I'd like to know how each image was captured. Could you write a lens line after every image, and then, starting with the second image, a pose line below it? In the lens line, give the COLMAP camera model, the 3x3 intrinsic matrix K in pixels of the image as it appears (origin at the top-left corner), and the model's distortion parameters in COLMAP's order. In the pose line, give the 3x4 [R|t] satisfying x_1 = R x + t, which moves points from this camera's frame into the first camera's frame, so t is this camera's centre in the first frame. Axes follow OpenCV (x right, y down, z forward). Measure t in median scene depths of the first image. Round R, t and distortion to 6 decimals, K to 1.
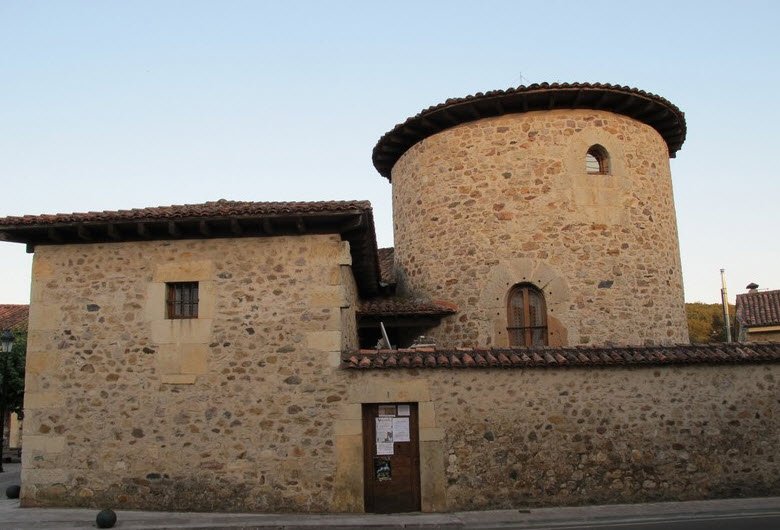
lens RADIAL K [[599.9, 0, 389.1], [0, 599.9, 301.7], [0, 0, 1]] dist [-0.091680, 0.003893]
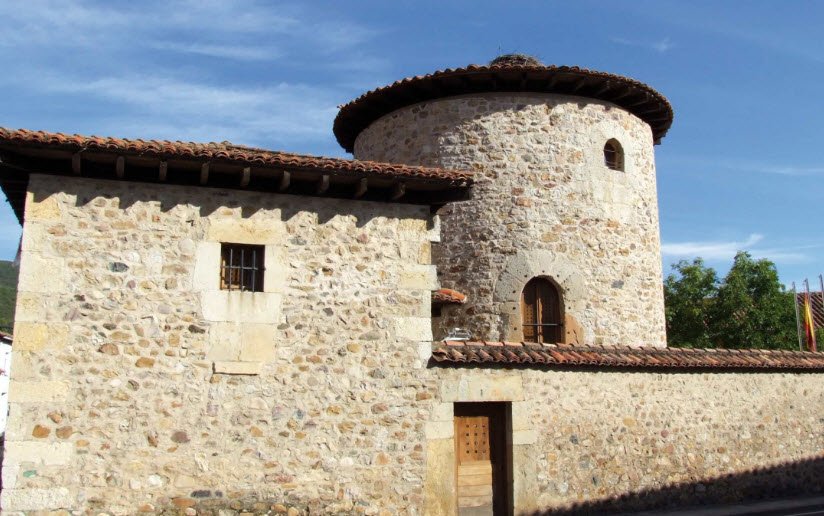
lens RADIAL K [[728.1, 0, 412.0], [0, 728.1, 258.0], [0, 0, 1]] dist [-0.101580, 0.001206]
pose [[0.933818, 0.085983, 0.347261, -0.475809], [-0.070748, 0.995902, -0.056340, 0.023611], [-0.350682, 0.028043, 0.936075, 0.024250]]
